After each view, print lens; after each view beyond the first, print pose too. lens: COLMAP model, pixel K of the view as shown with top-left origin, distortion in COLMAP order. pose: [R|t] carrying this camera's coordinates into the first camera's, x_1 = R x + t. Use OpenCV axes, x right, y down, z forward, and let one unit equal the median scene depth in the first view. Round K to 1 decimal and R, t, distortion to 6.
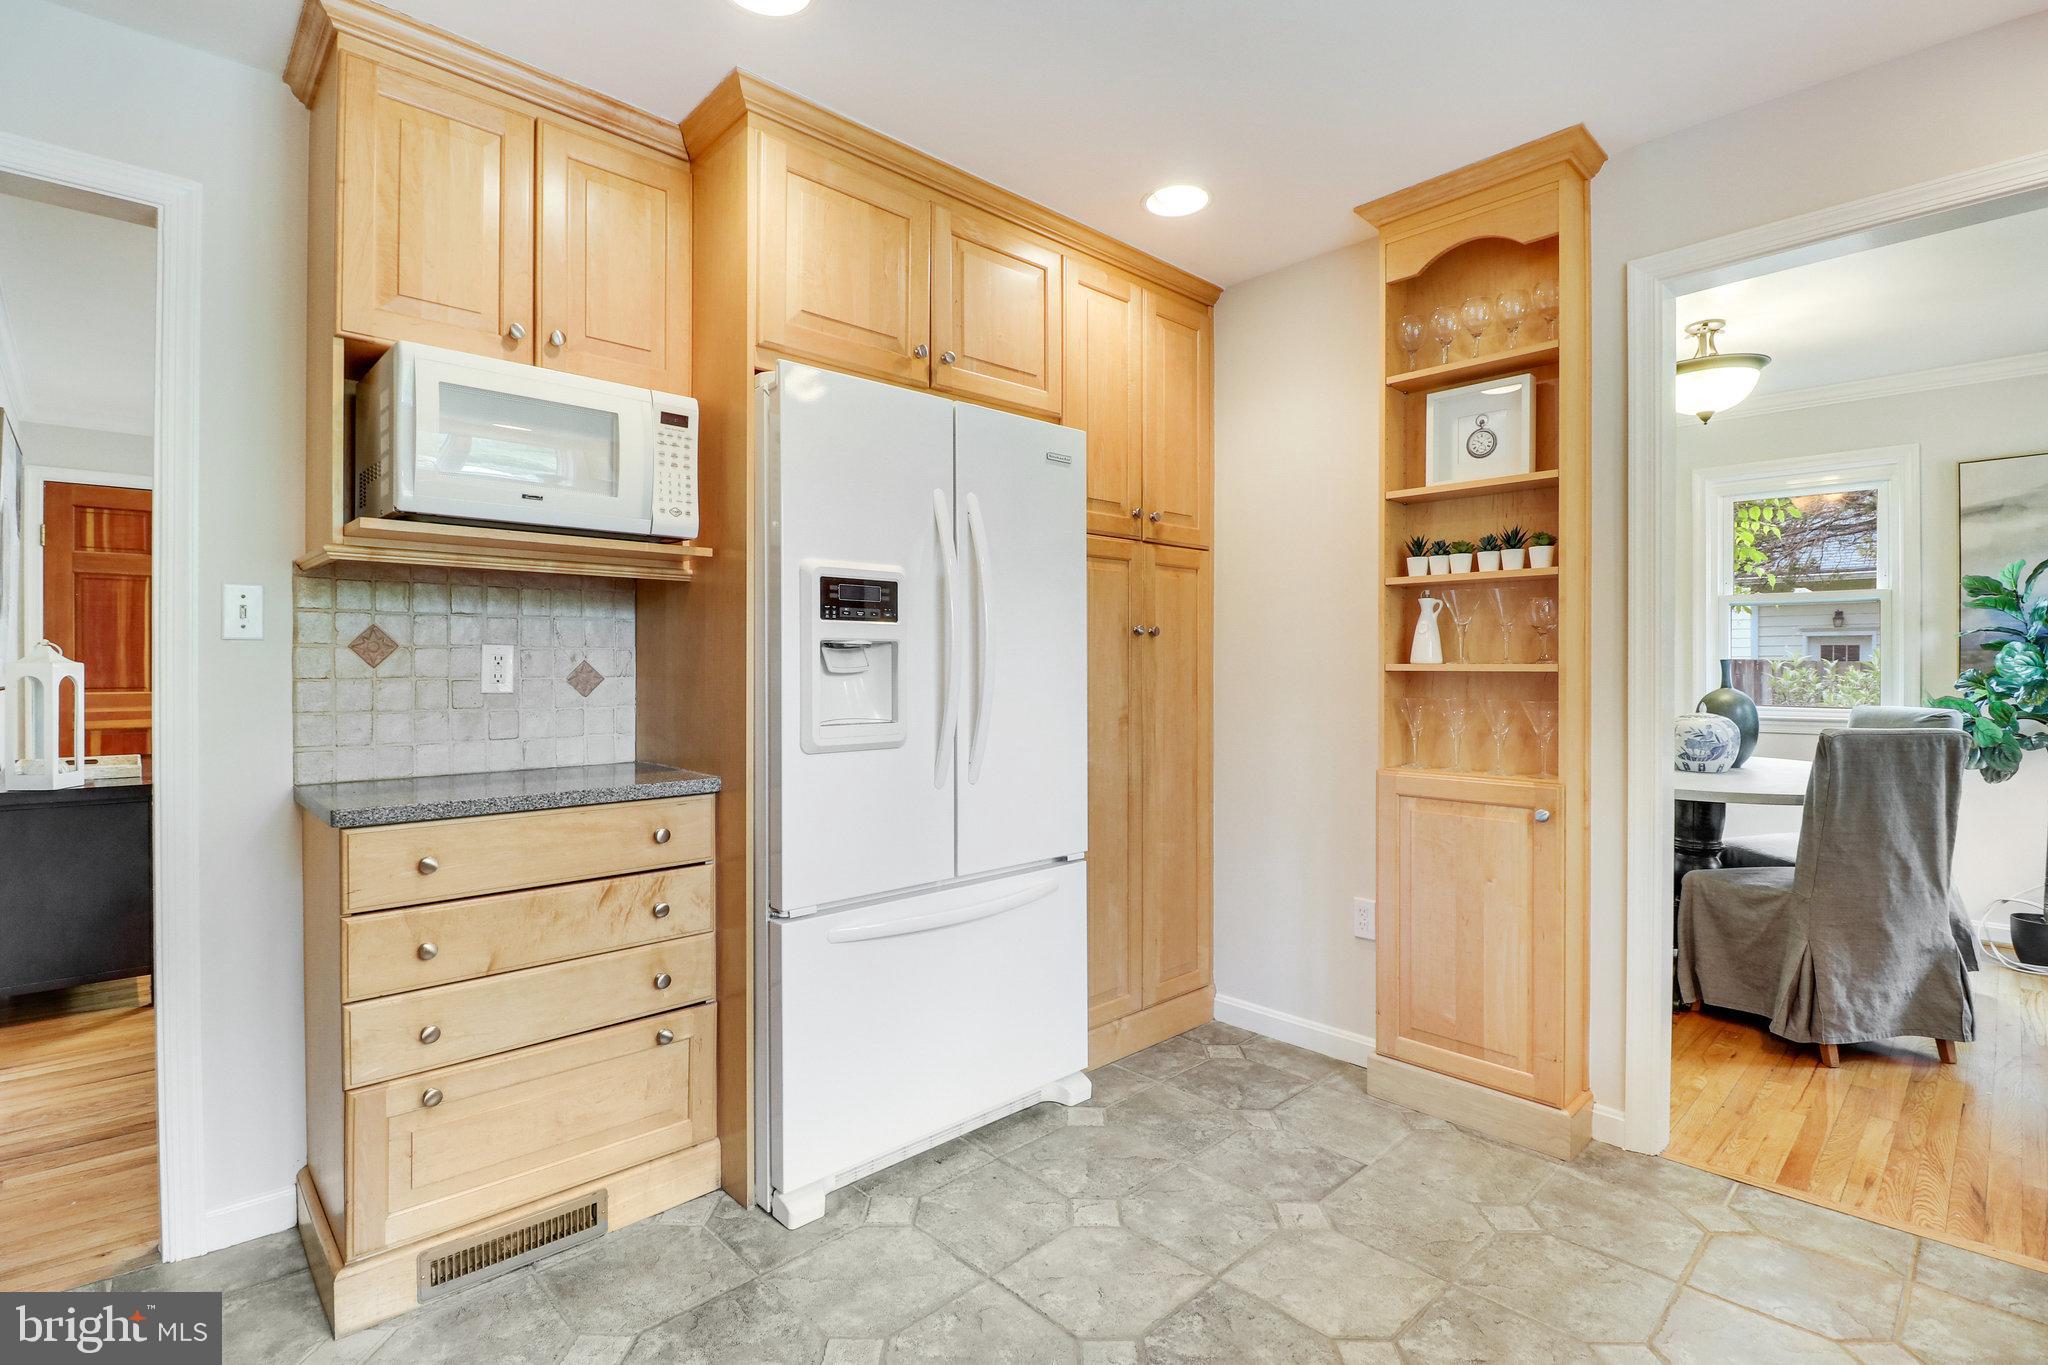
lens RADIAL K [[985.9, 0, 1008.4], [0, 985.9, 664.0], [0, 0, 1]] dist [-0.001272, -0.013095]
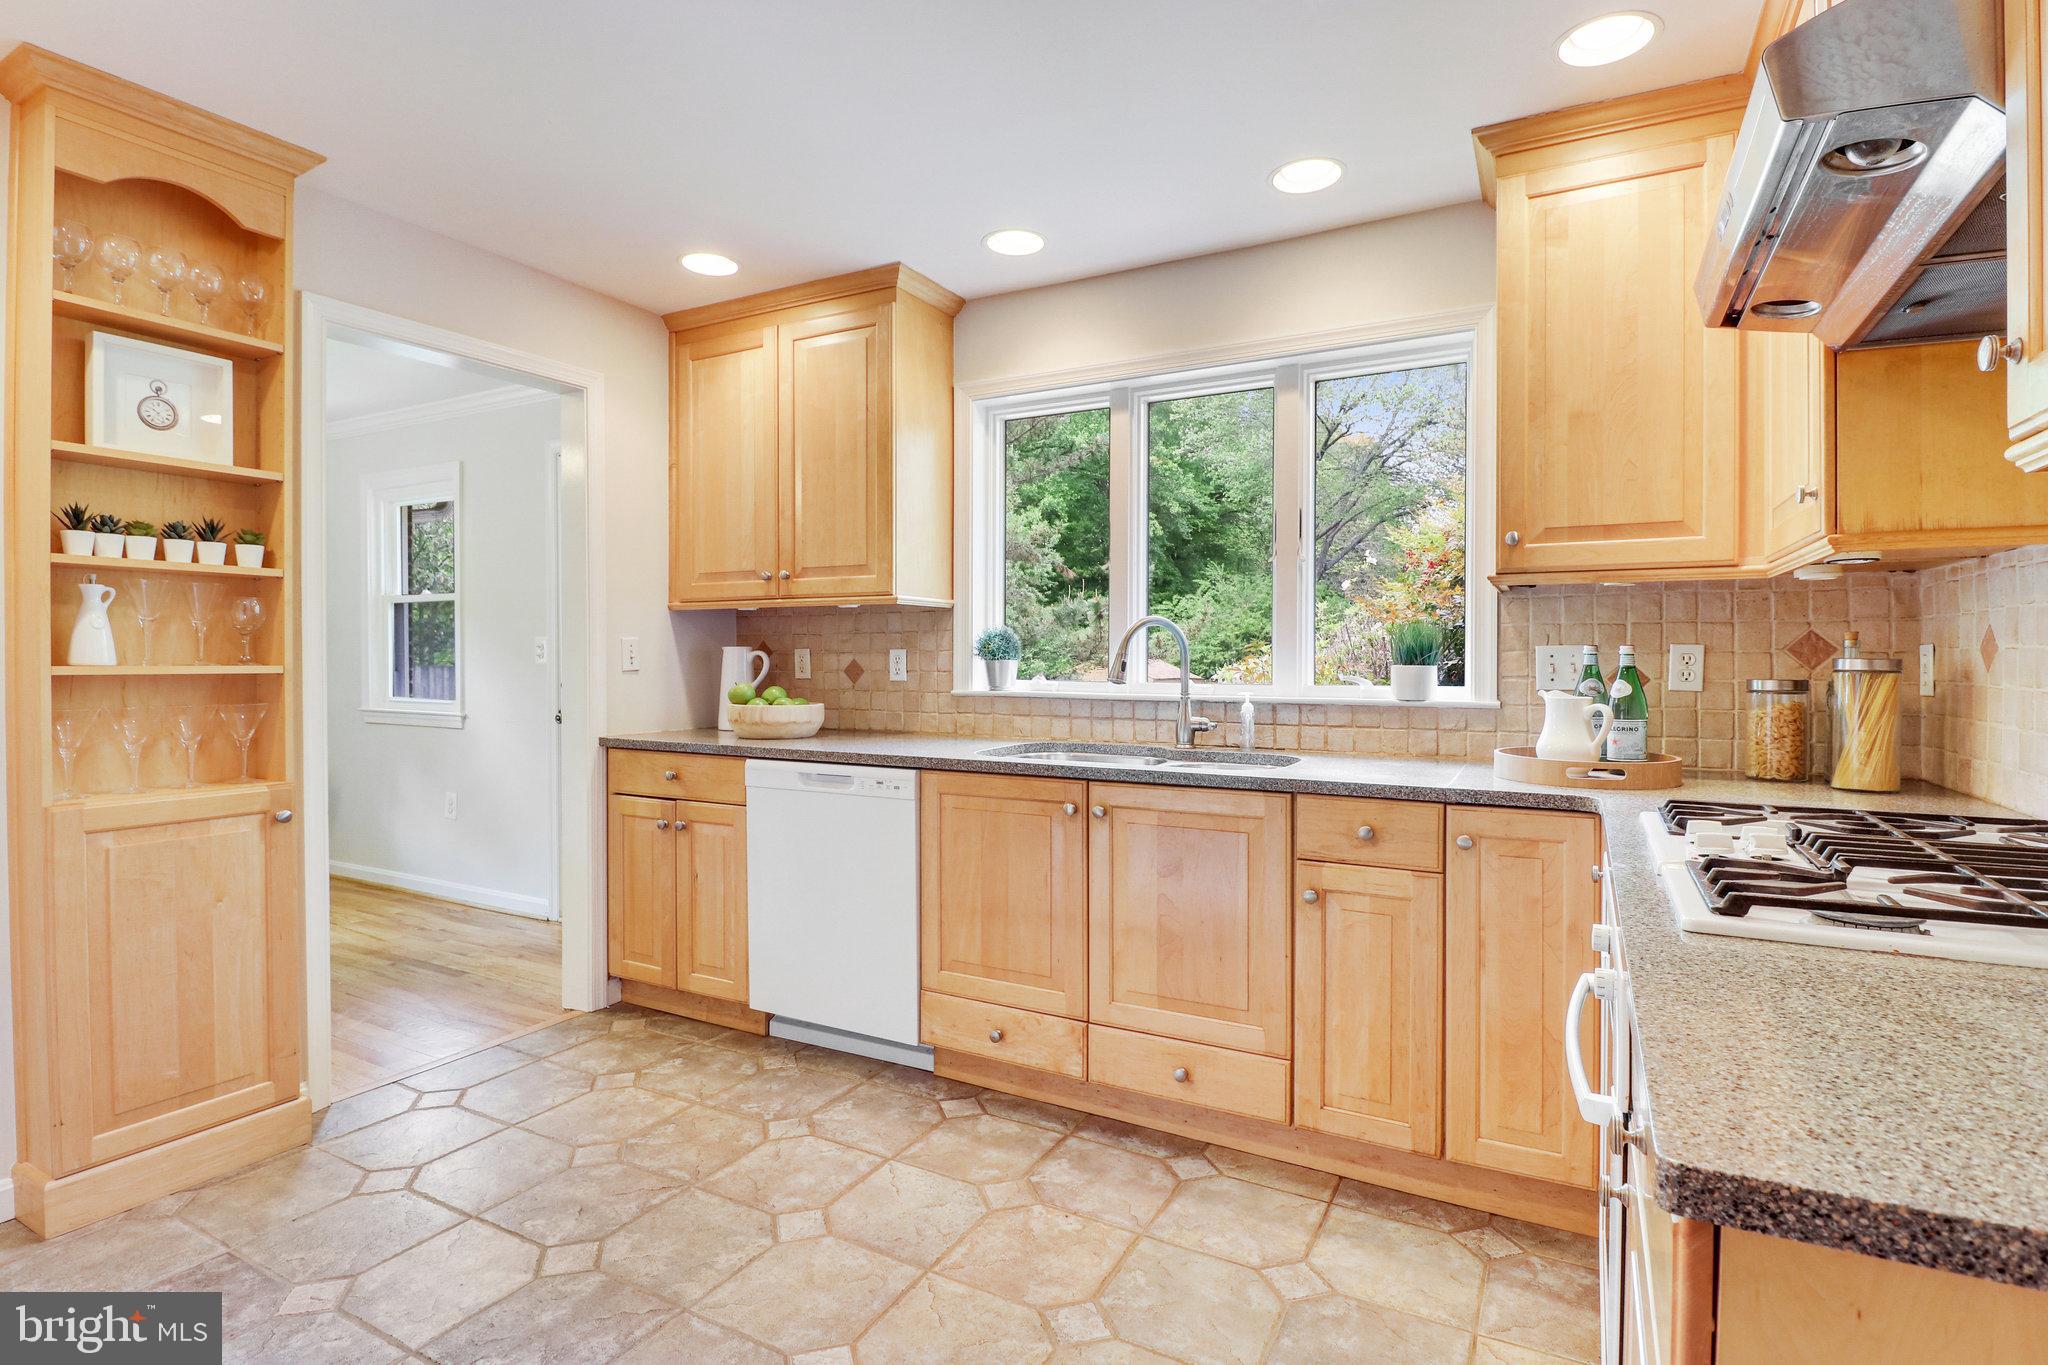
lens RADIAL K [[972.1, 0, 1019.7], [0, 972.1, 667.9], [0, 0, 1]] dist [-0.000041, -0.016003]
pose [[-0.313298, -0.009749, 0.949605, -0.624540], [-0.000021, 0.999947, 0.010259, -0.007596], [-0.949655, 0.003194, -0.313282, 0.593409]]
